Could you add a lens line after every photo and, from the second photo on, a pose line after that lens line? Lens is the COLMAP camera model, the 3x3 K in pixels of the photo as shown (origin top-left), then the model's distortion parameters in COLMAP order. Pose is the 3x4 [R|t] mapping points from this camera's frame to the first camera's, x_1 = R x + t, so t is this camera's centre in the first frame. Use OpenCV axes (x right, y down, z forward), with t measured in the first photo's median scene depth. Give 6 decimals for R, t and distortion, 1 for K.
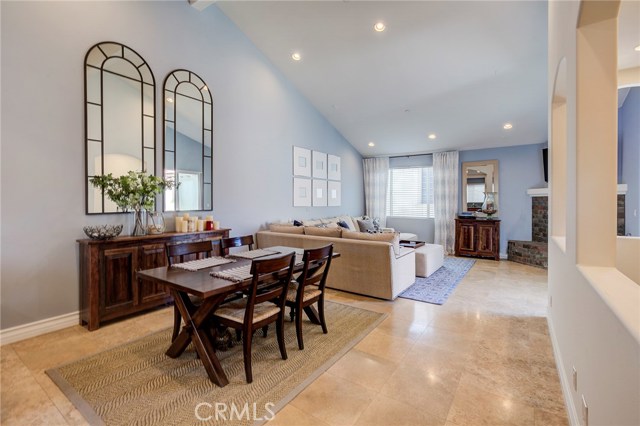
lens RADIAL K [[292.1, 0, 318.5], [0, 292.1, 201.9], [0, 0, 1]] dist [-0.012377, 0.000181]
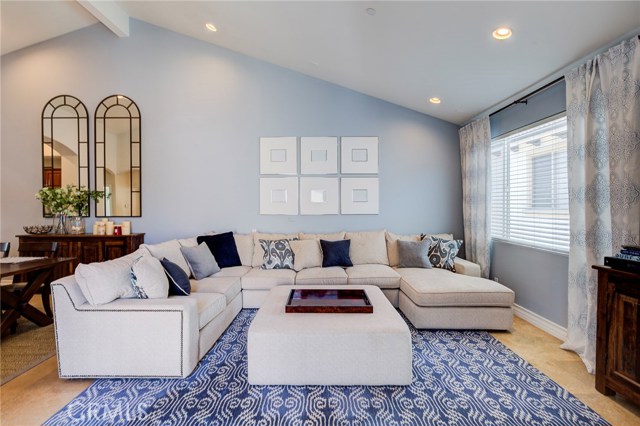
lens RADIAL K [[285.6, 0, 318.1], [0, 285.6, 208.0], [0, 0, 1]] dist [-0.004204, -0.000159]
pose [[0.570330, 0.000873, -0.821416, 0.891087], [0.000528, 0.999999, 0.001429, -0.004114], [0.821416, -0.001248, 0.570328, 0.962358]]
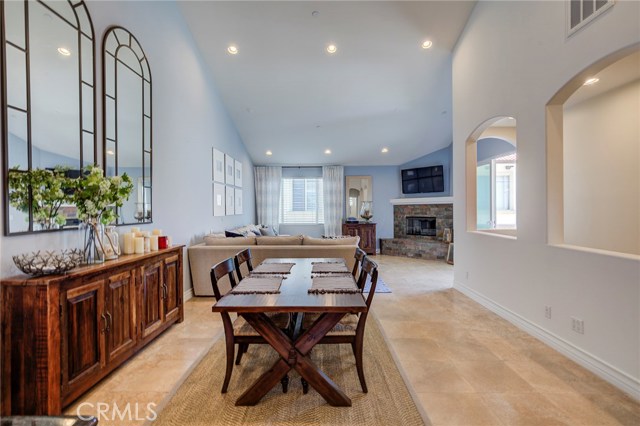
lens RADIAL K [[291.3, 0, 319.5], [0, 291.3, 210.2], [0, 0, 1]] dist [-0.011068, 0.000182]
pose [[0.828594, -0.010808, 0.559746, -0.438211], [0.010782, 0.999936, 0.003346, -0.001379], [-0.559747, 0.003263, 0.828657, 0.128220]]
